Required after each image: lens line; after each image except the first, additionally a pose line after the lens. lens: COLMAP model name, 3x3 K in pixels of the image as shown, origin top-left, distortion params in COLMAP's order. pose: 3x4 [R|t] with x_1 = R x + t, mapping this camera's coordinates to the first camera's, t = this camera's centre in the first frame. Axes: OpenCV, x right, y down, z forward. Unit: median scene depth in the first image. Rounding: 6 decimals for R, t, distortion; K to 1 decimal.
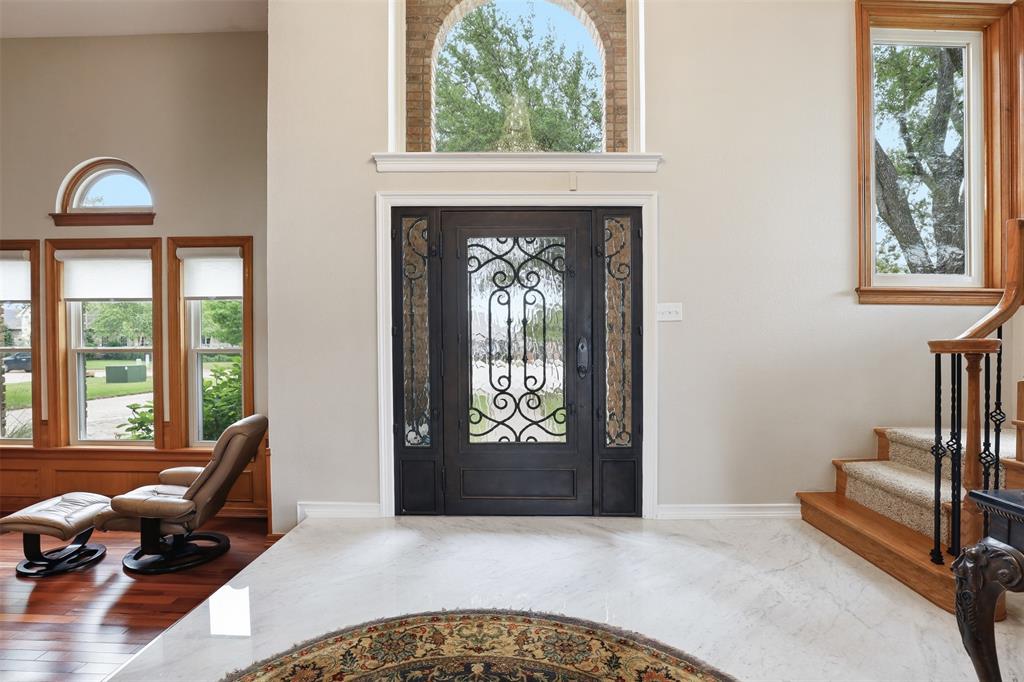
lens RADIAL K [[488.0, 0, 518.2], [0, 488.0, 346.9], [0, 0, 1]] dist [-0.032818, 0.005805]
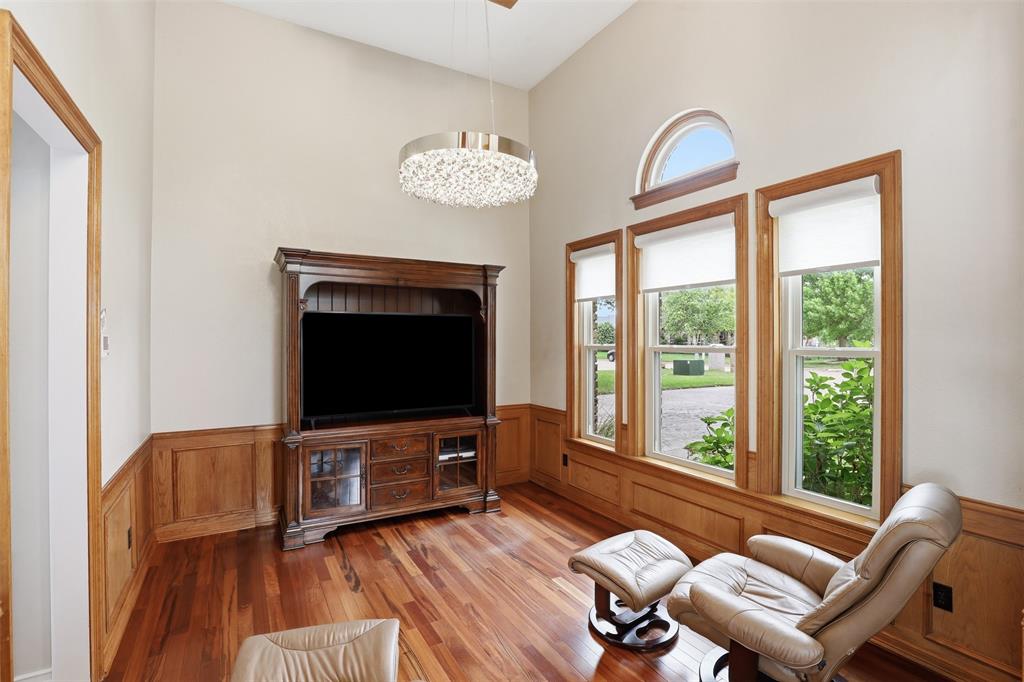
lens RADIAL K [[488.0, 0, 518.2], [0, 488.0, 346.9], [0, 0, 1]] dist [-0.032818, 0.005805]
pose [[0.524056, 0.014305, -0.851564, -0.305928], [-0.008363, 0.999897, 0.011651, -0.004036], [0.851643, 0.001016, 0.524122, 0.331192]]
